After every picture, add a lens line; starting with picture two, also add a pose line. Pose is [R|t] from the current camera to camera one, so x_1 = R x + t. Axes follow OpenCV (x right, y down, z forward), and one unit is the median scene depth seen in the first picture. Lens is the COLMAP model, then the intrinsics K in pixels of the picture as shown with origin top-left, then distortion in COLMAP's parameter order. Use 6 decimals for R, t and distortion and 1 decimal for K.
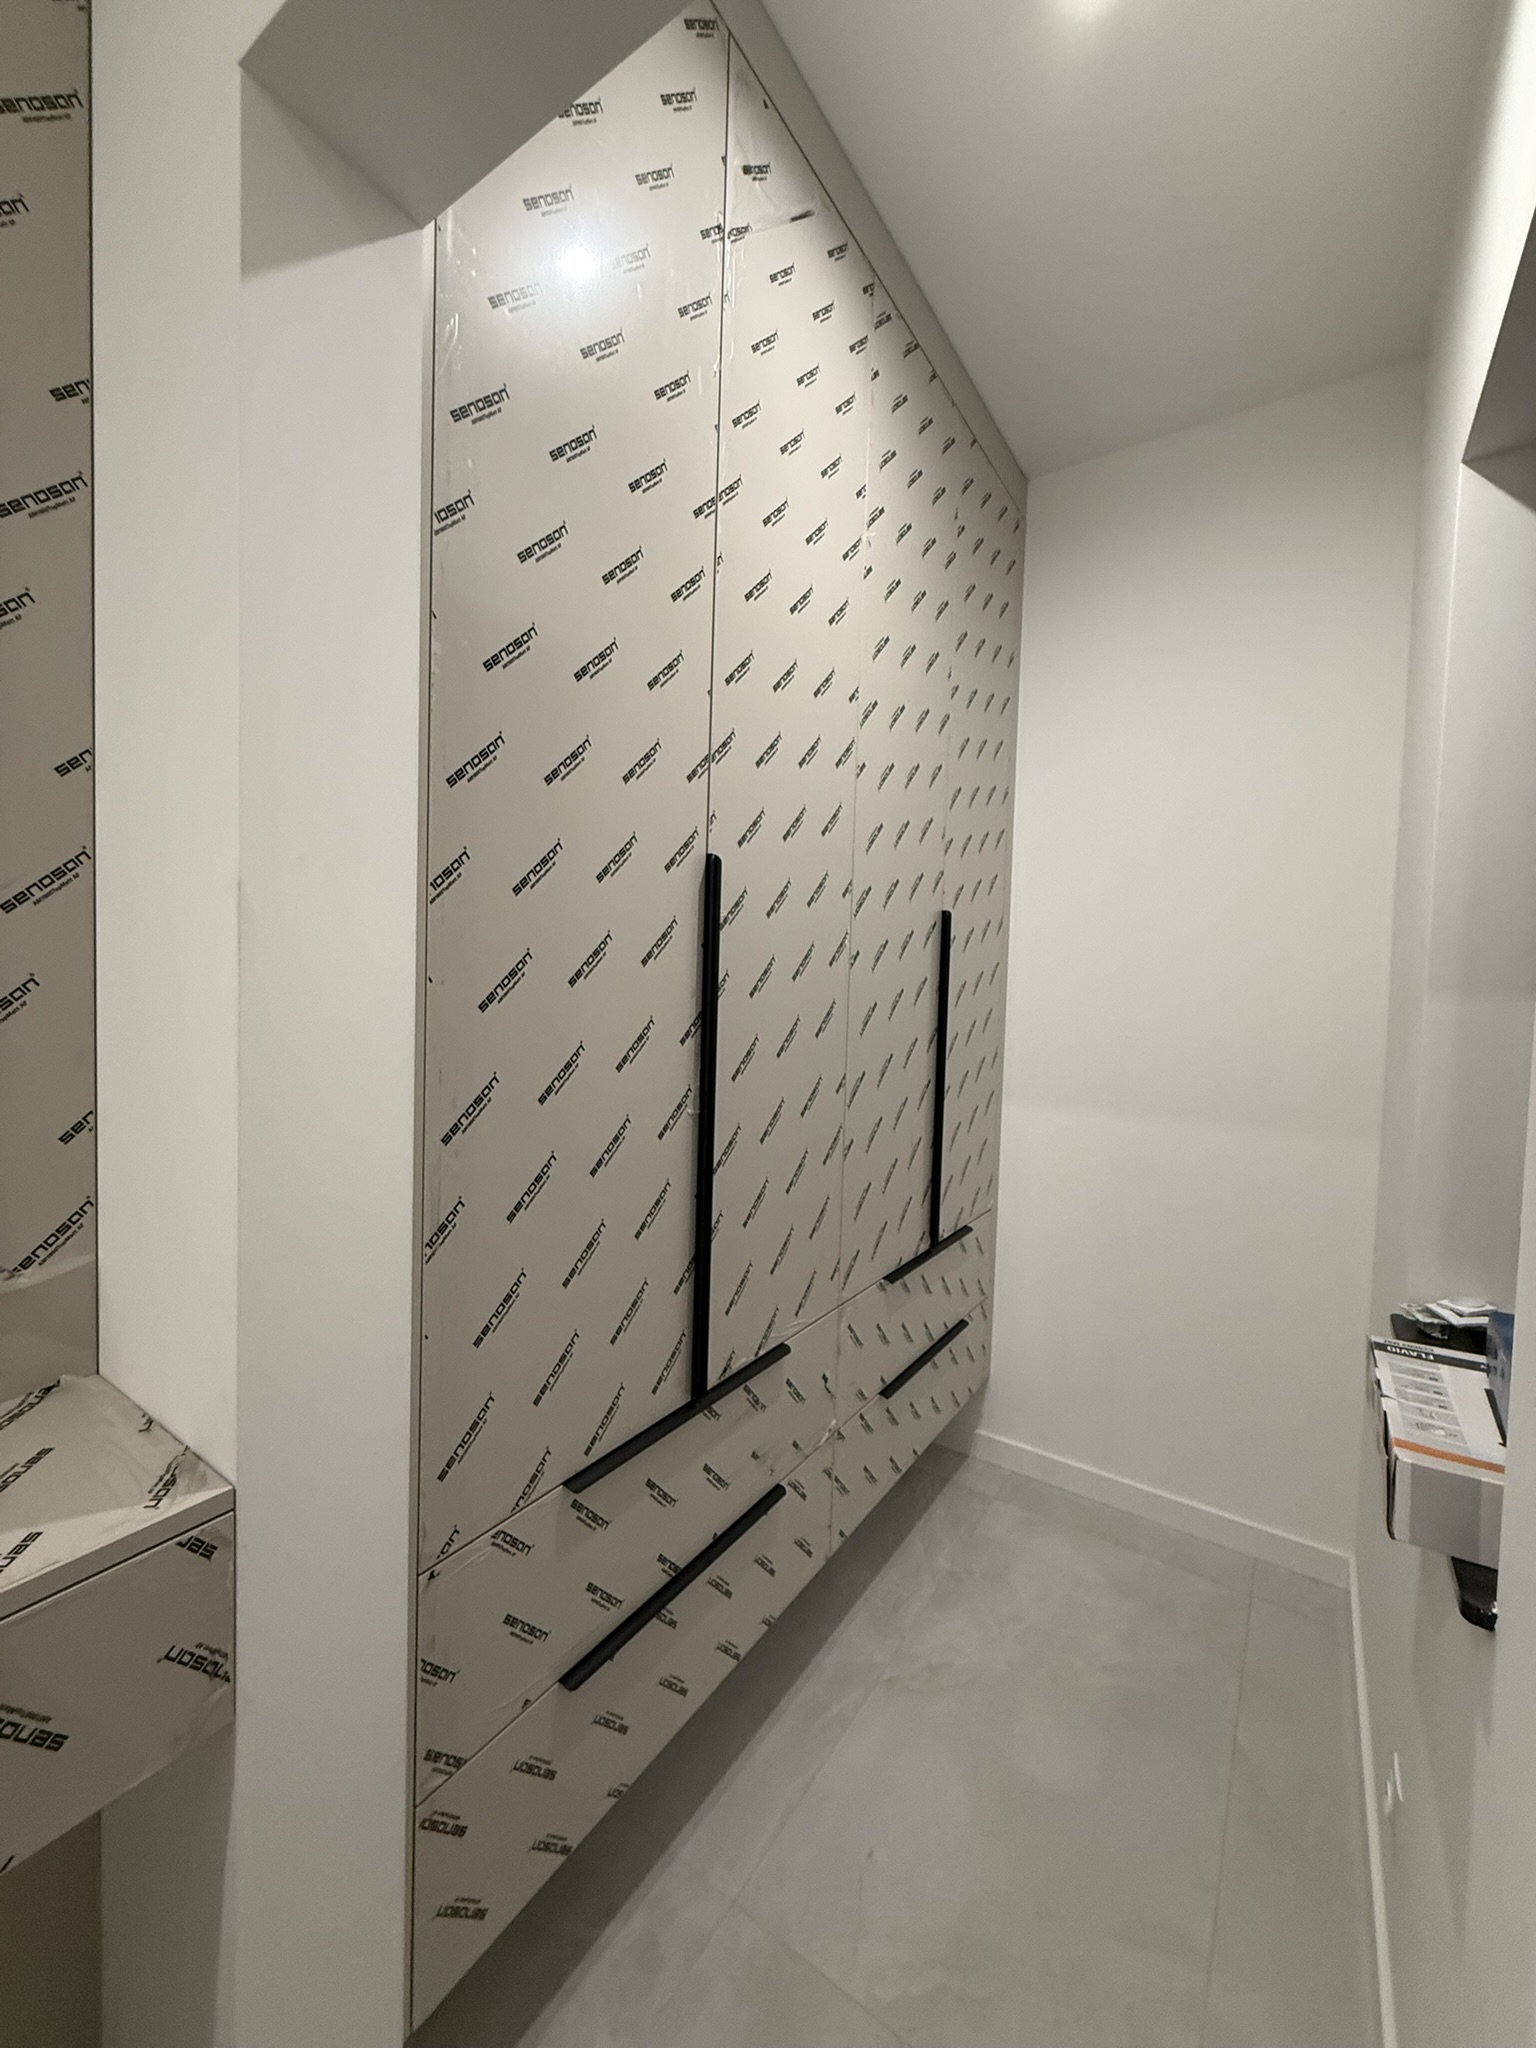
lens RADIAL K [[812.0, 0, 767.1], [0, 812.0, 1017.6], [0, 0, 1]] dist [0.000026, 0.000094]
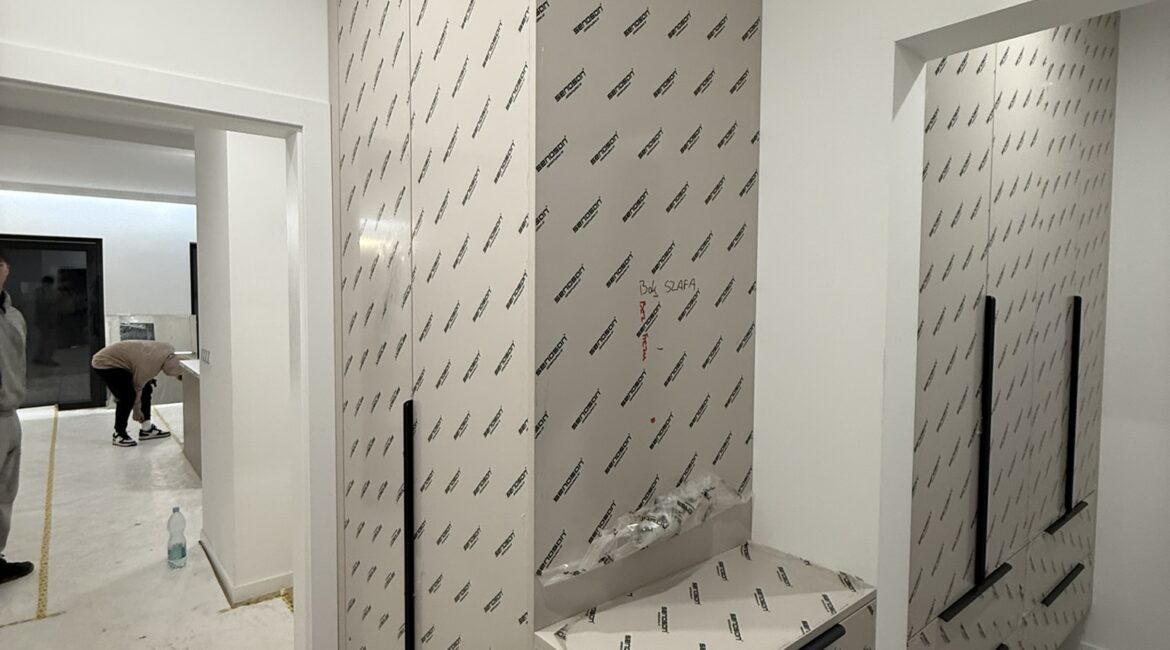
lens RADIAL K [[618.8, 0, 583.8], [0, 618.8, 320.7], [0, 0, 1]] dist [-0.001051, 0.002384]
pose [[0.959286, -0.006461, -0.282364, -0.348141], [0.007864, 0.999962, 0.003839, -0.097147], [0.282328, -0.005903, 0.959300, -0.391592]]
